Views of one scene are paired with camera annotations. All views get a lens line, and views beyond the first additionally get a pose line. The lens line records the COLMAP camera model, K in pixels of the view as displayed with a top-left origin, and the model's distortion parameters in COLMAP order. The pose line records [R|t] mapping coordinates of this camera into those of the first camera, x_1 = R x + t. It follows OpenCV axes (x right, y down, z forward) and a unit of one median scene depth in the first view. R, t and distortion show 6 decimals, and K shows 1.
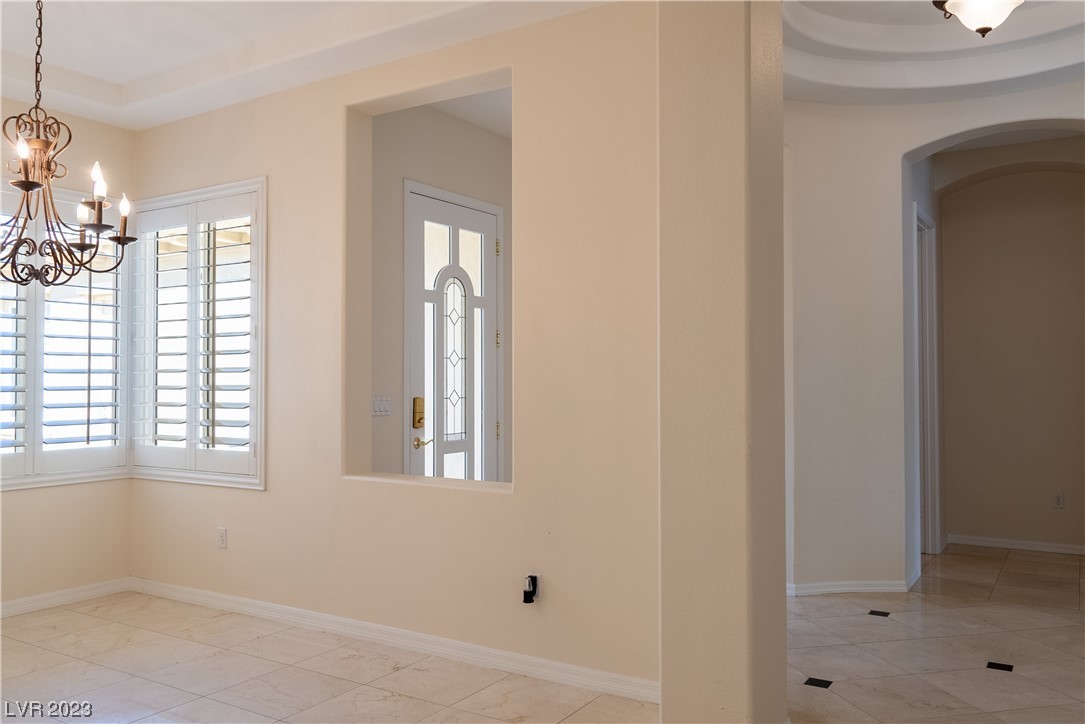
lens RADIAL K [[869.2, 0, 543.0], [0, 869.2, 357.7], [0, 0, 1]] dist [-0.009634, -0.002496]
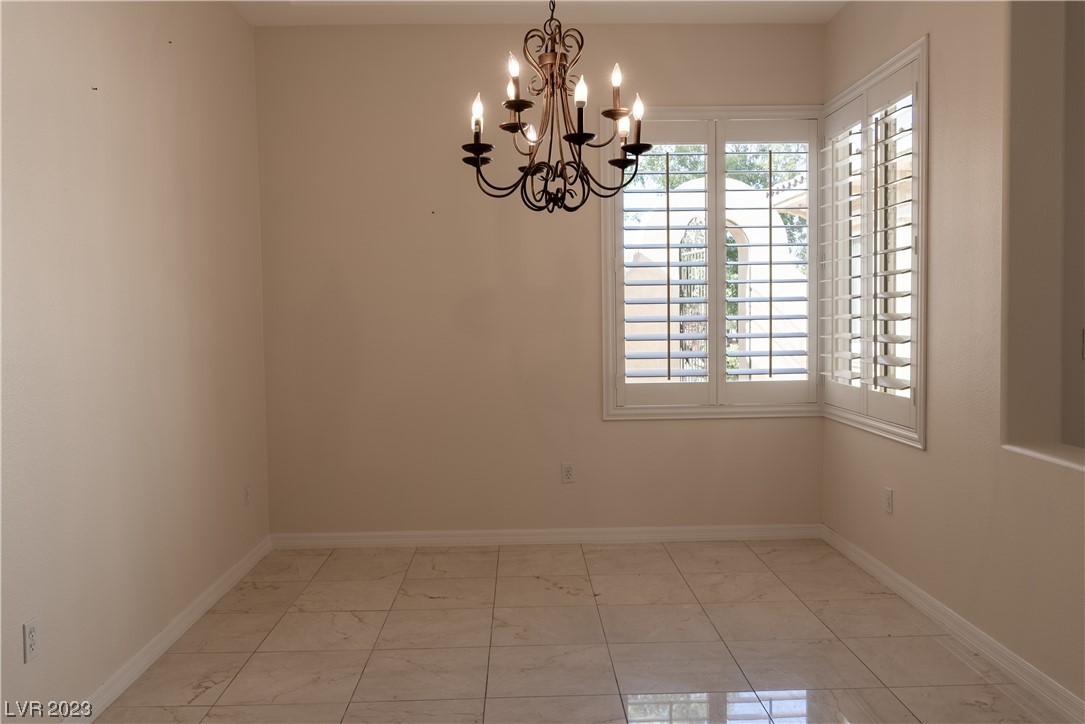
lens RADIAL K [[869.2, 0, 543.0], [0, 869.2, 357.7], [0, 0, 1]] dist [-0.009634, -0.002496]
pose [[0.551384, 0.035878, -0.833480, 0.133858], [0.035317, 0.997175, 0.066288, 0.007930], [0.833504, -0.065986, 0.548559, 0.300547]]
